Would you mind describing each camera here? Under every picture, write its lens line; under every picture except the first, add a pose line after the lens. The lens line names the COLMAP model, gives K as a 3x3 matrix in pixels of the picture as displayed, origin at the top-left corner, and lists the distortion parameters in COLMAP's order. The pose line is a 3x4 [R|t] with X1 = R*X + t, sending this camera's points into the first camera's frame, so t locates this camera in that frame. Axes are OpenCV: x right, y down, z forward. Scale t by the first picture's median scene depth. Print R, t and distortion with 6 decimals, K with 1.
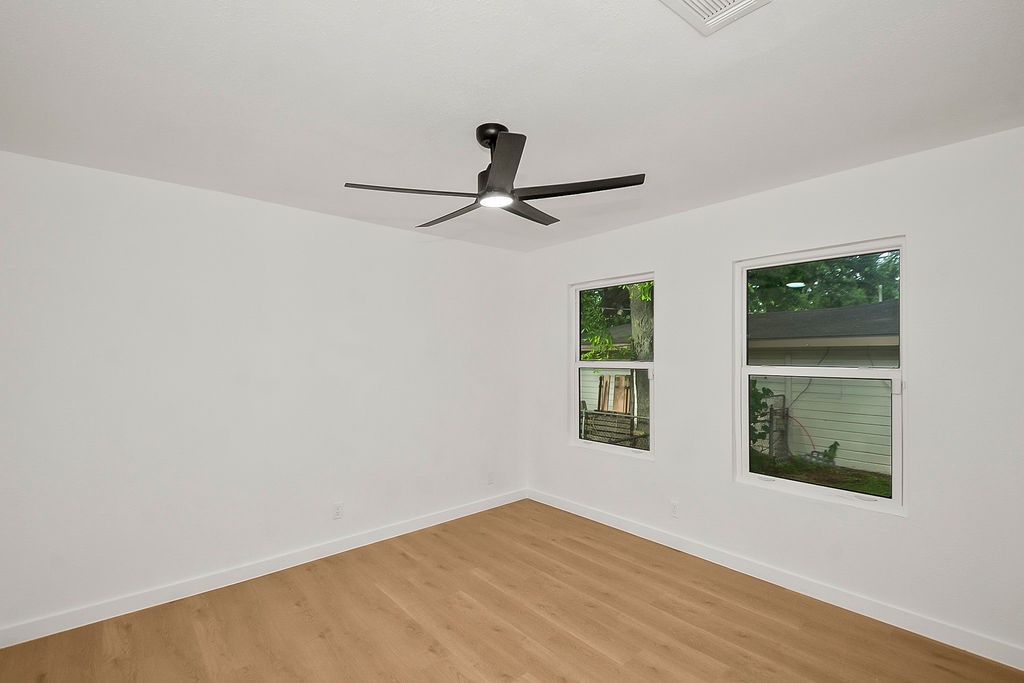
lens RADIAL K [[454.4, 0, 511.6], [0, 454.4, 361.3], [0, 0, 1]] dist [-0.001723, -0.000318]
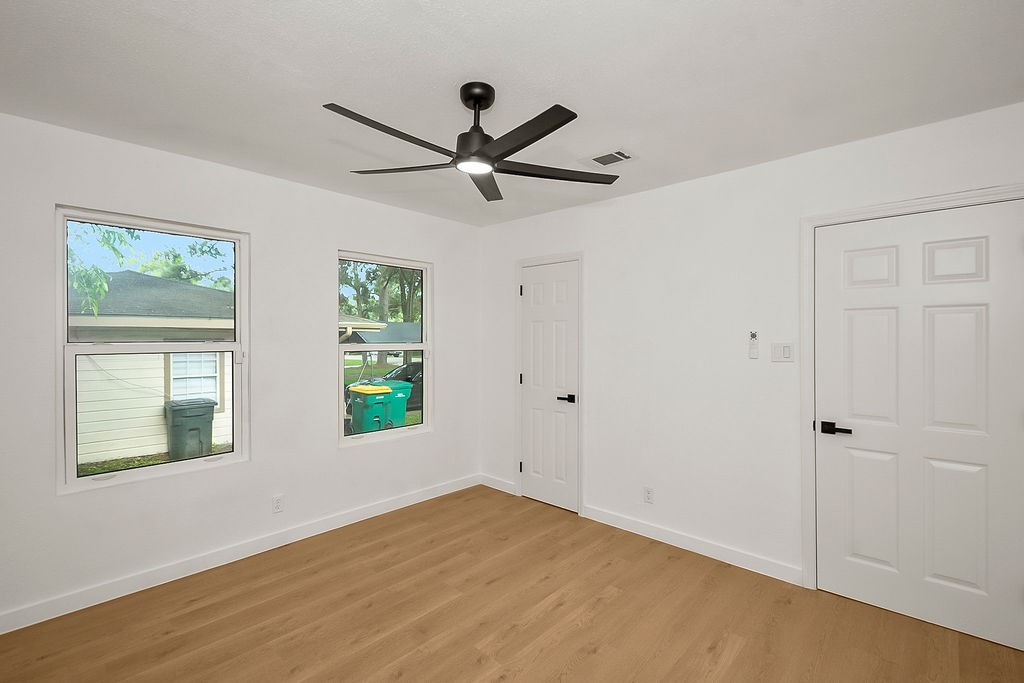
lens RADIAL K [[458.7, 0, 512.0], [0, 458.7, 341.5], [0, 0, 1]] dist [0.025898, -0.015248]
pose [[-0.115510, -0.007624, 0.993277, -0.830740], [0.009924, 0.999912, 0.008829, -0.006940], [-0.993257, 0.010877, -0.115424, 0.850957]]
